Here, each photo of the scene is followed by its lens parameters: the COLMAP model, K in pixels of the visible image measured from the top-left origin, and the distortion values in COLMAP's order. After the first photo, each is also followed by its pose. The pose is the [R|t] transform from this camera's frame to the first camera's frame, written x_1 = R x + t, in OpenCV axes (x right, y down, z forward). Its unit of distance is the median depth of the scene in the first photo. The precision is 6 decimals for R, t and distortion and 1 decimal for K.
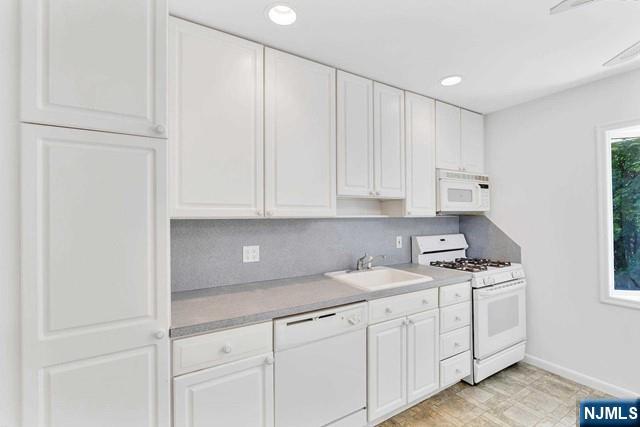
lens RADIAL K [[287.7, 0, 321.7], [0, 287.7, 213.4], [0, 0, 1]] dist [-0.000460, -0.000701]
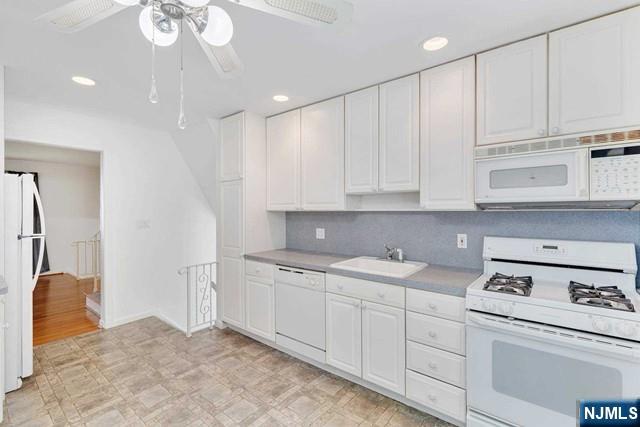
lens RADIAL K [[287.7, 0, 320.4], [0, 287.7, 211.3], [0, 0, 1]] dist [-0.000460, -0.000701]
pose [[0.336227, 0.006158, -0.941761, 1.088993], [0.011561, 0.999876, 0.010666, 0.001174], [0.941710, -0.014474, 0.336114, 0.408918]]
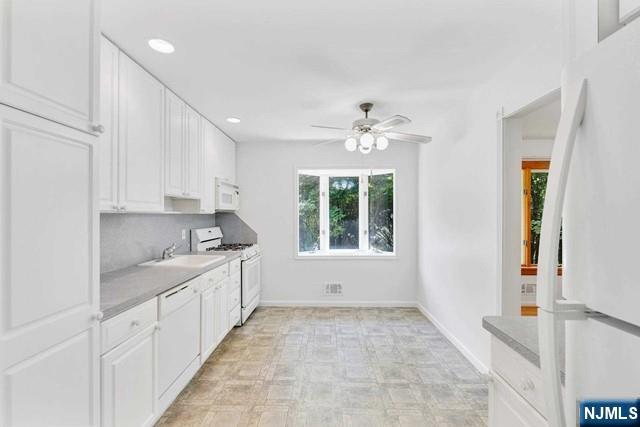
lens RADIAL K [[287.7, 0, 321.3], [0, 287.7, 209.8], [0, 0, 1]] dist [-0.000460, -0.000701]
pose [[0.532100, 0.024887, 0.846316, -0.531832], [-0.018343, 0.999672, -0.017864, 0.009914], [-0.846483, -0.006019, 0.532382, -0.150962]]
